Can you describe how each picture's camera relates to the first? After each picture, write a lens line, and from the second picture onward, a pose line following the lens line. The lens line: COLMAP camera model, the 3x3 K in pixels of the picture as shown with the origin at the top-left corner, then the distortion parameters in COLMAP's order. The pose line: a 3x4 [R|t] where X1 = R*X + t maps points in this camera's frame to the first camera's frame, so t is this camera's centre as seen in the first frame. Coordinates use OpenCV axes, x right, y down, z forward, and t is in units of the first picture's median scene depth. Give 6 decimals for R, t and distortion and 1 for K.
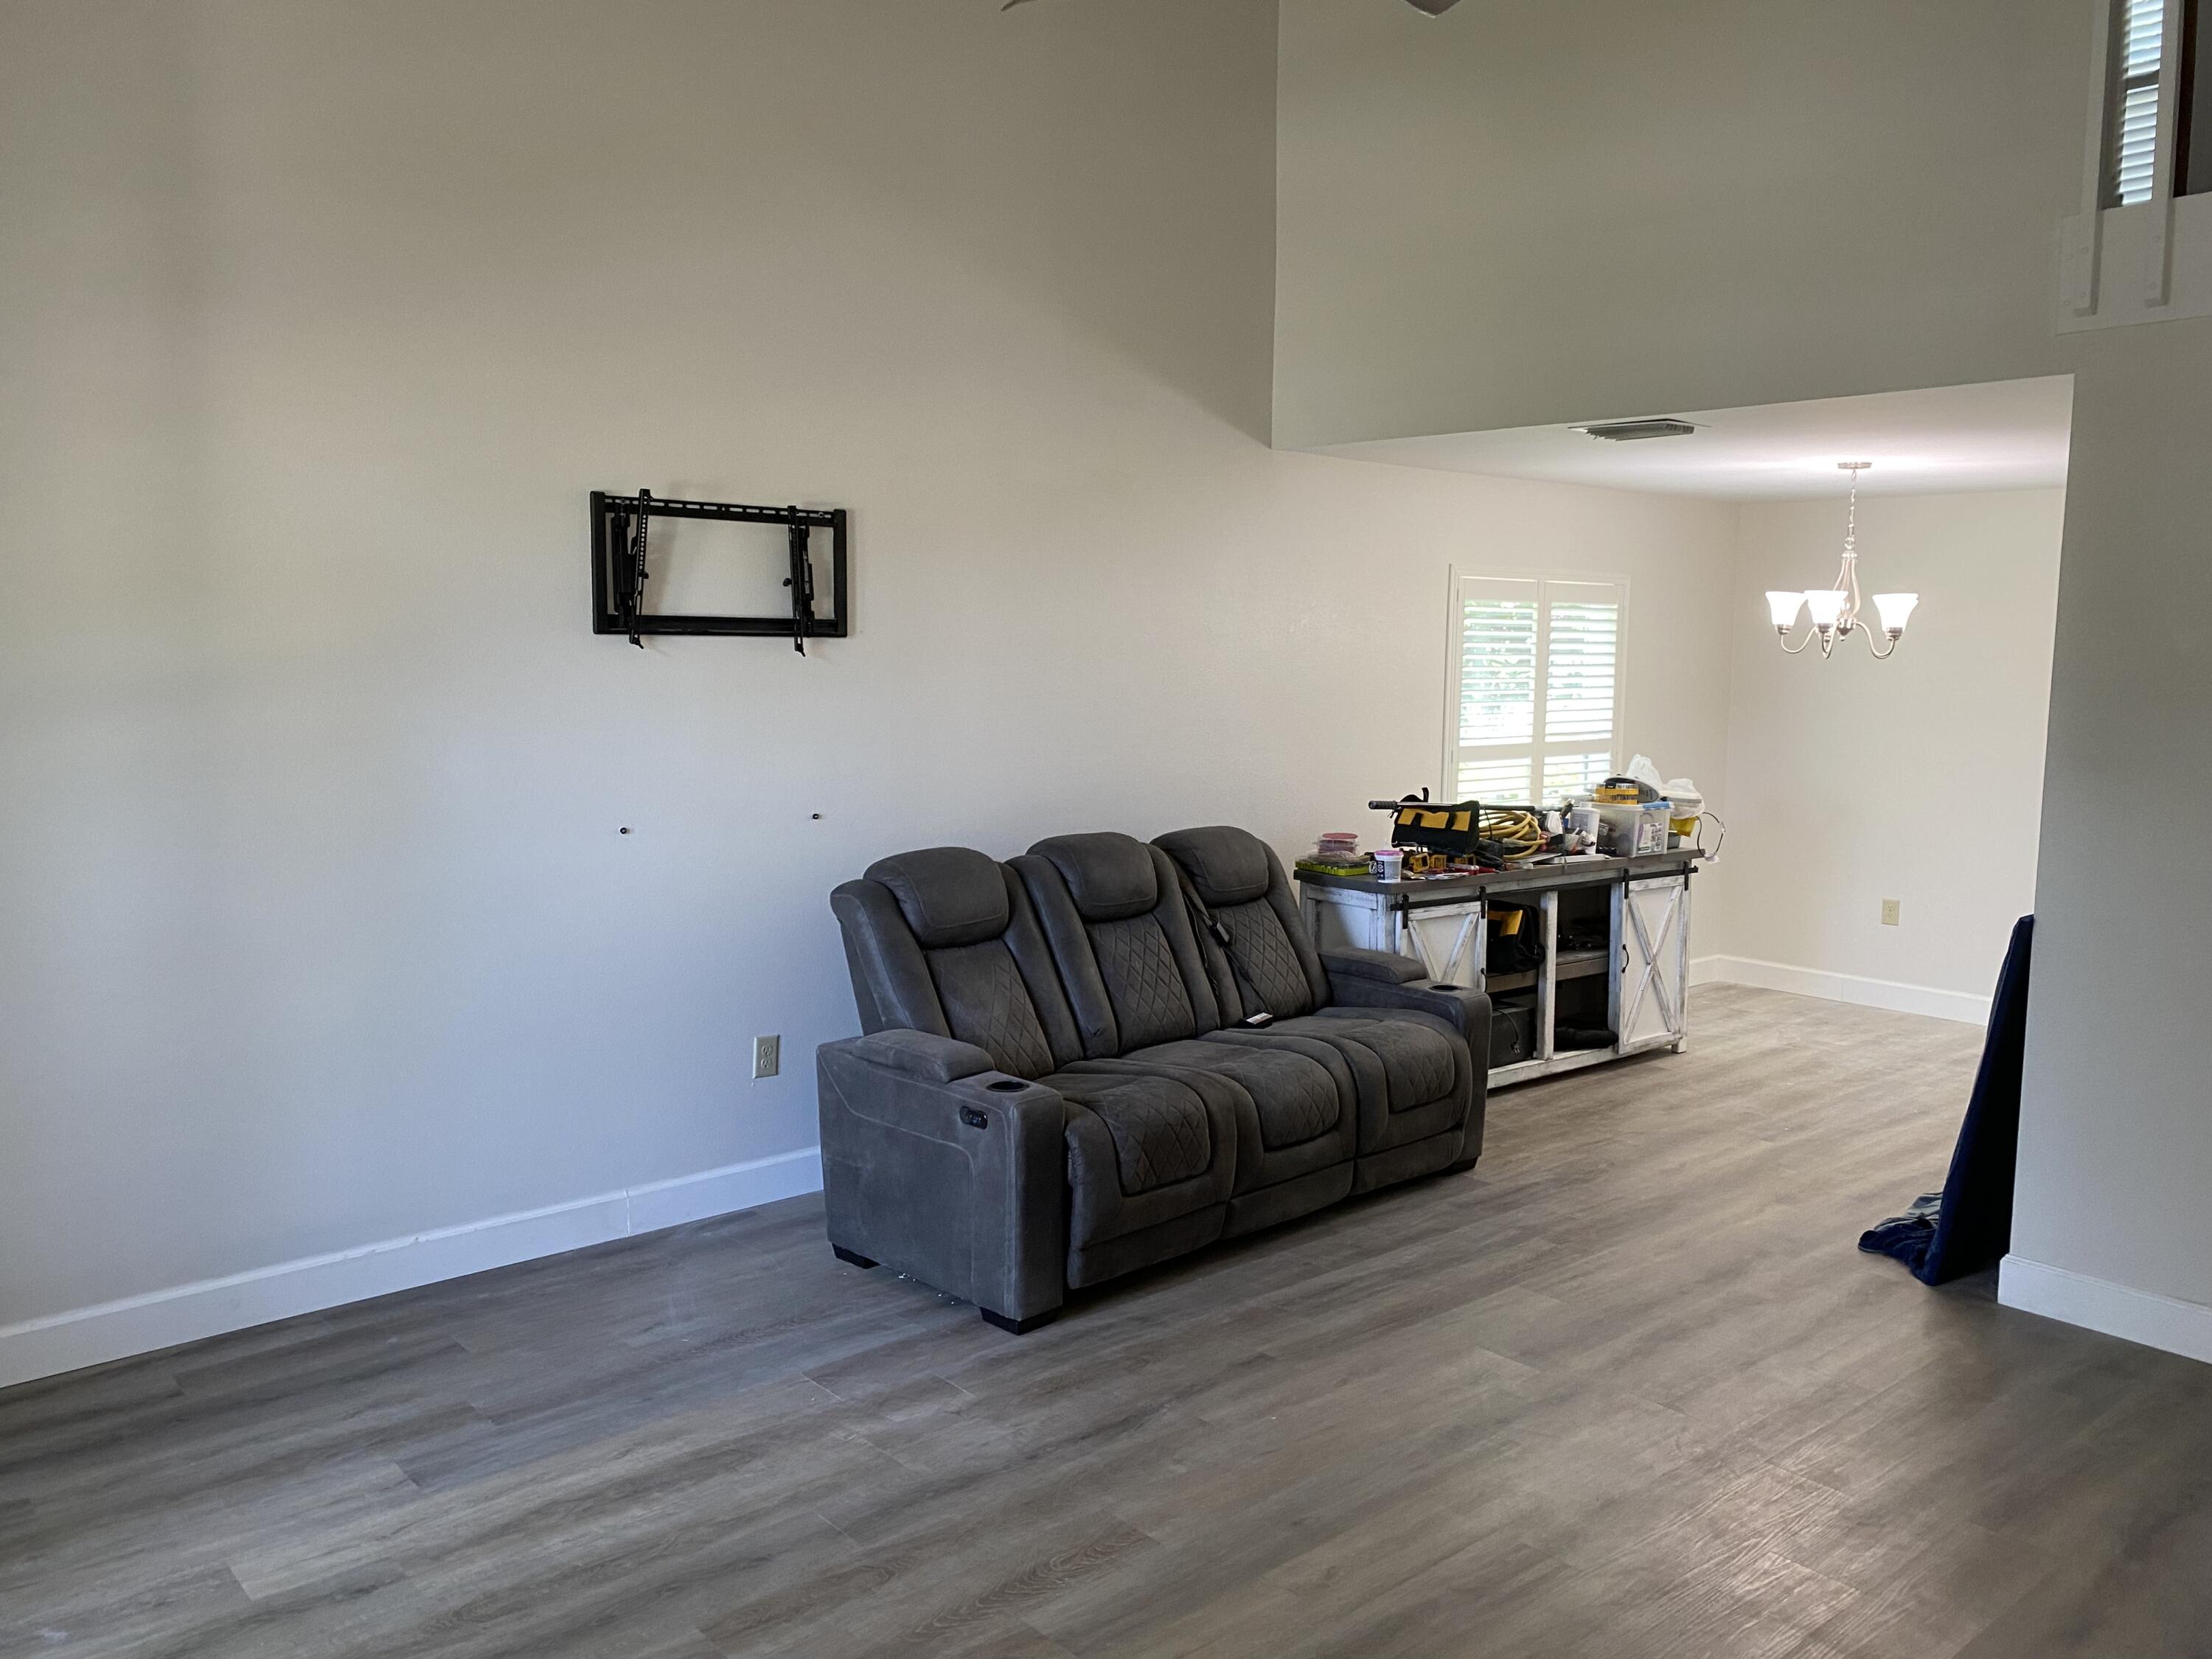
lens RADIAL K [[1680.6, 0, 1061.7], [0, 1680.6, 820.9], [0, 0, 1]] dist [0.009978, -0.002424]
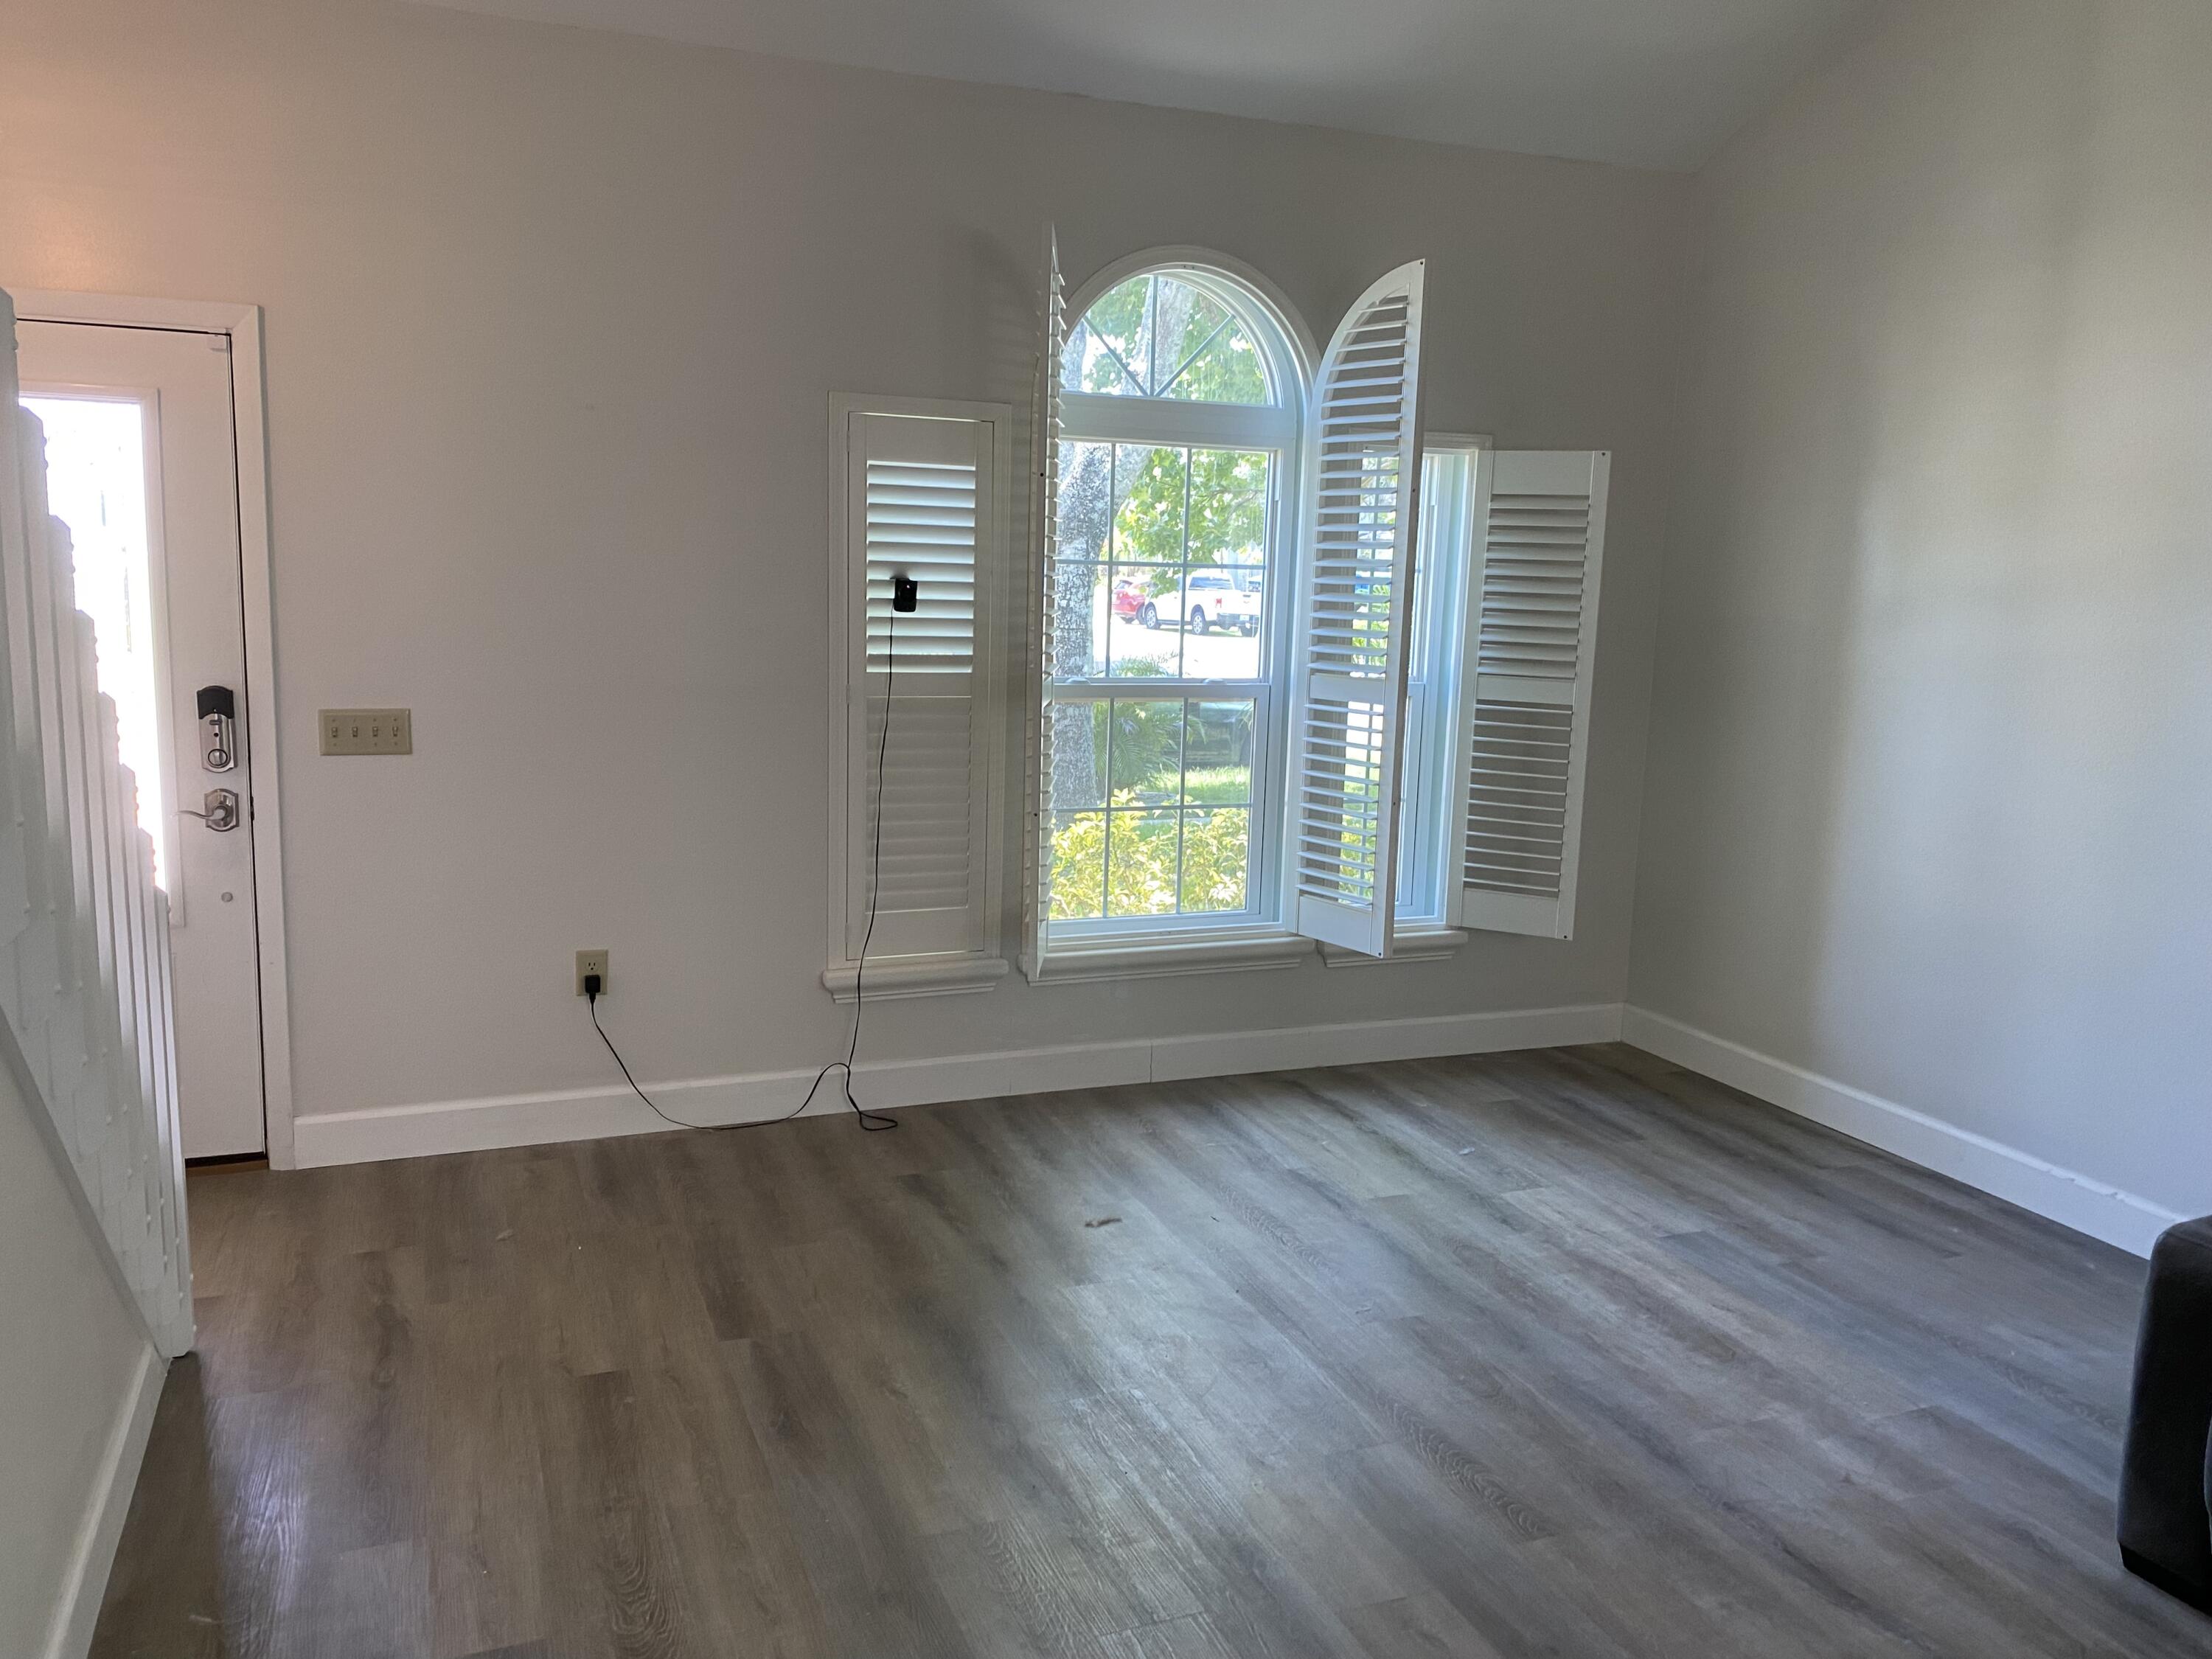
lens RADIAL K [[1680.6, 0, 1061.7], [0, 1680.6, 820.9], [0, 0, 1]] dist [0.009978, -0.002424]
pose [[-0.329563, 0.129488, -0.935212, 0.785850], [-0.138677, 0.973168, 0.183612, -0.048210], [0.933893, 0.190204, -0.302763, 0.857734]]
